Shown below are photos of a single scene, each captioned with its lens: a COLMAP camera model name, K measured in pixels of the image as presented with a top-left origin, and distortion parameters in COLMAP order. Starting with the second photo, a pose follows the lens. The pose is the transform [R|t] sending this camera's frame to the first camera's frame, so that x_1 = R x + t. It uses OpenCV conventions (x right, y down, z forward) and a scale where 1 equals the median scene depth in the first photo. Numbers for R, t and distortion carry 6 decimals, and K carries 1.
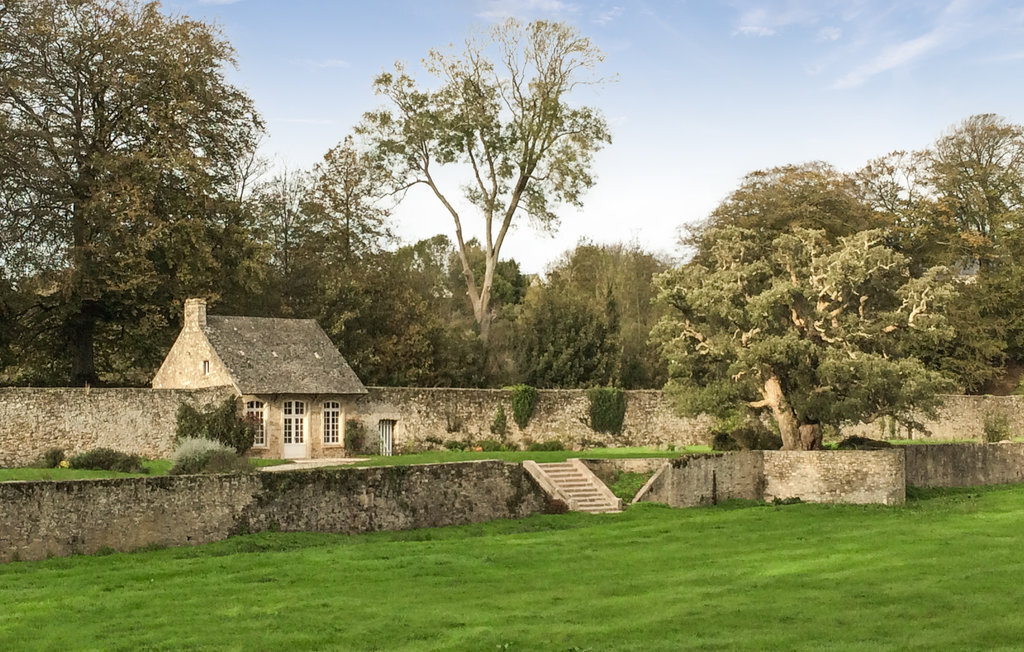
lens RADIAL K [[1706.8, 0, 512.0], [0, 1706.8, 326.0], [0, 0, 1]] dist [0.019542, 0.016072]
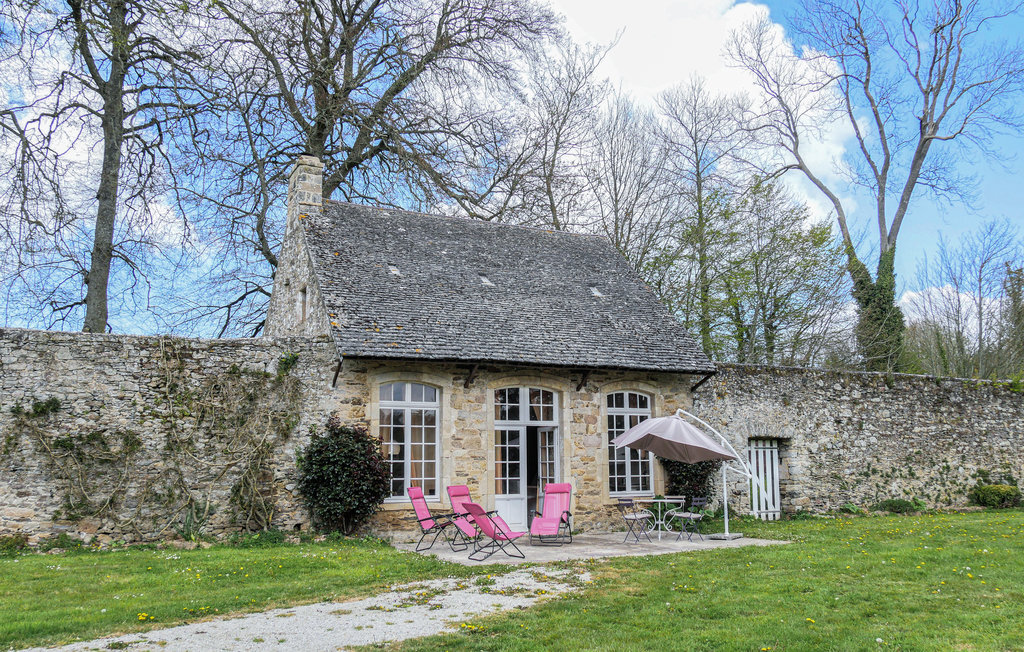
lens RADIAL K [[866.3, 0, 512.0], [0, 866.3, 326.0], [0, 0, 1]] dist [-0.022490, -0.006064]
pose [[0.940028, -0.051259, -0.337225, -0.060148], [0.018399, 0.994825, -0.099928, 0.049108], [0.340602, 0.087730, 0.936106, 0.792475]]
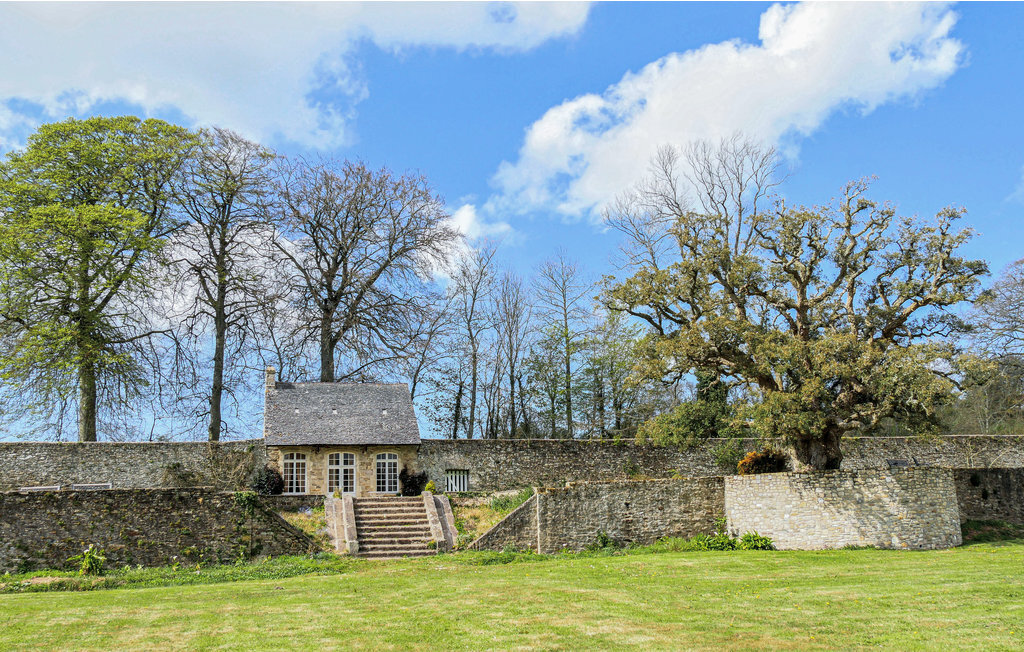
lens RADIAL K [[904.4, 0, 505.6], [0, 904.4, 314.8], [0, 0, 1]] dist [-0.044199, 0.019336]
pose [[0.851007, -0.132200, -0.508243, 0.259732], [0.049913, 0.983776, -0.172317, 0.060639], [0.522778, 0.121275, 0.843798, 0.549090]]
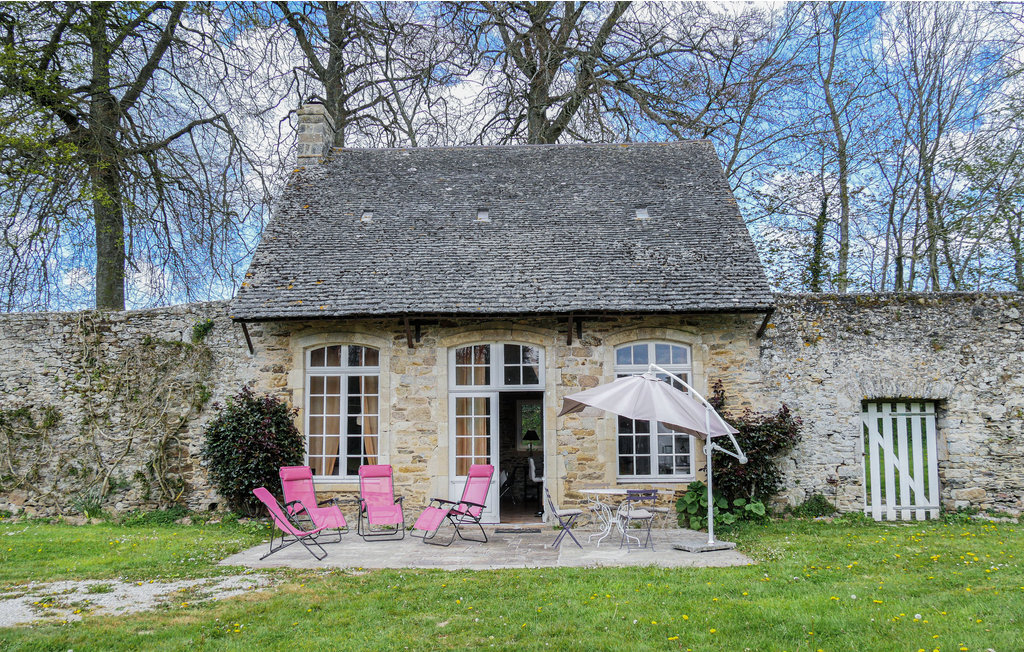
lens RADIAL K [[904.4, 0, 505.6], [0, 904.4, 314.8], [0, 0, 1]] dist [-0.044199, 0.019336]
pose [[0.647562, -0.096834, -0.755835, 0.002430], [0.045606, 0.995040, -0.088407, 0.052843], [0.760647, 0.022778, 0.648766, 0.874313]]
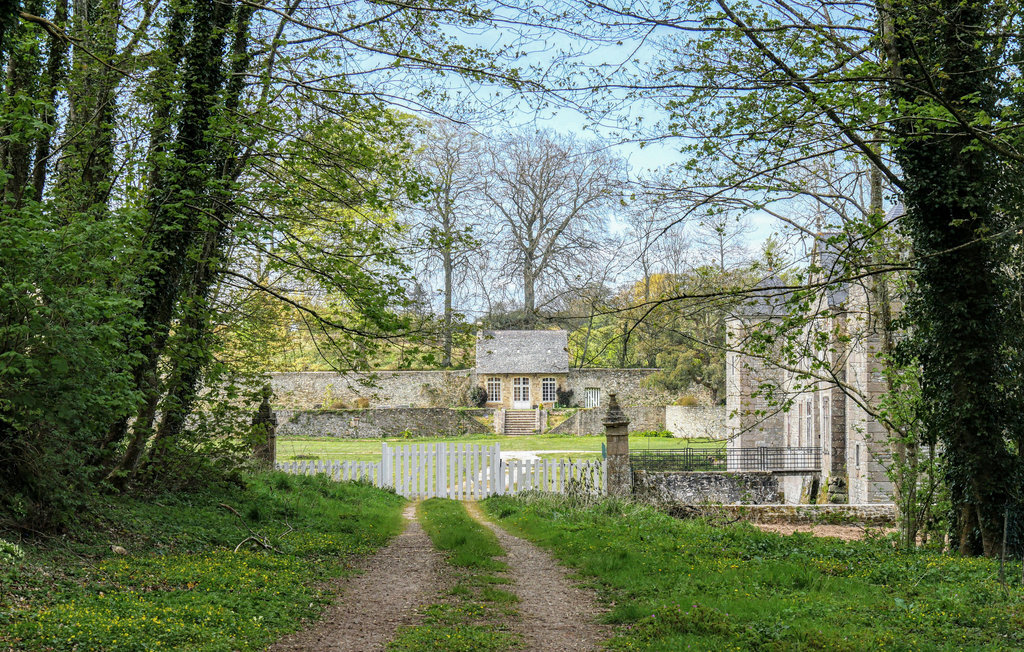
lens RADIAL K [[2327.5, 0, 512.0], [0, 2327.5, 326.0], [0, 0, 1]] dist [-0.013970, -0.005516]
pose [[0.672626, -0.018476, -0.739752, 1.656294], [0.040081, 0.999130, 0.011490, -0.038304], [0.738897, -0.037378, 0.672781, -0.649166]]
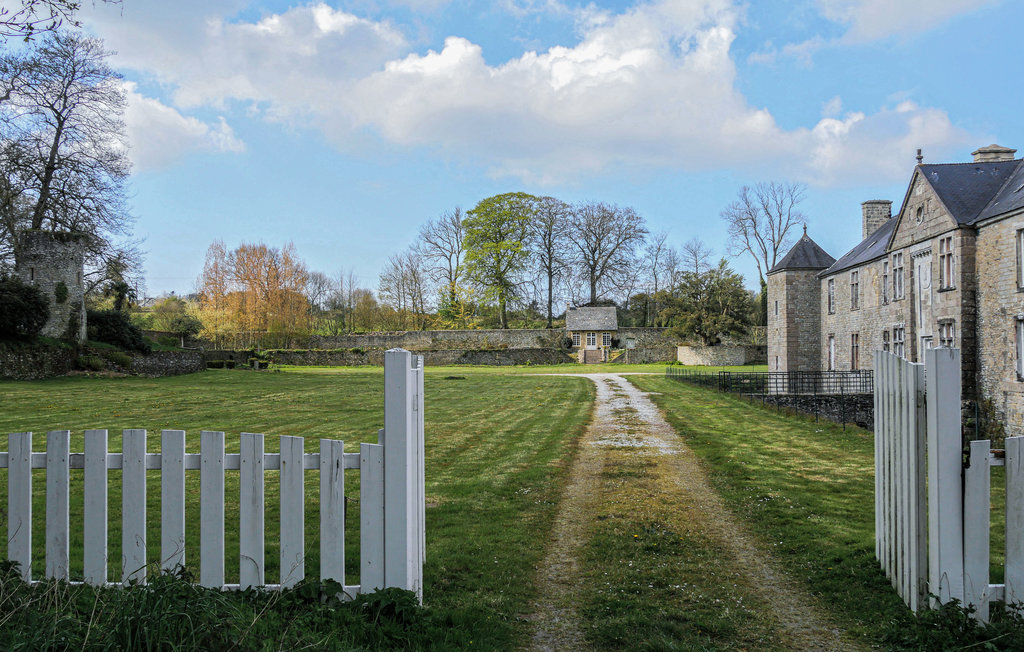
lens RADIAL K [[904.4, 0, 505.6], [0, 904.4, 314.8], [0, 0, 1]] dist [-0.044199, 0.019336]
pose [[0.617617, -0.028588, -0.785959, 1.117802], [0.044156, 0.999023, -0.001640, 0.005417], [0.785239, -0.033692, 0.618276, -0.200314]]
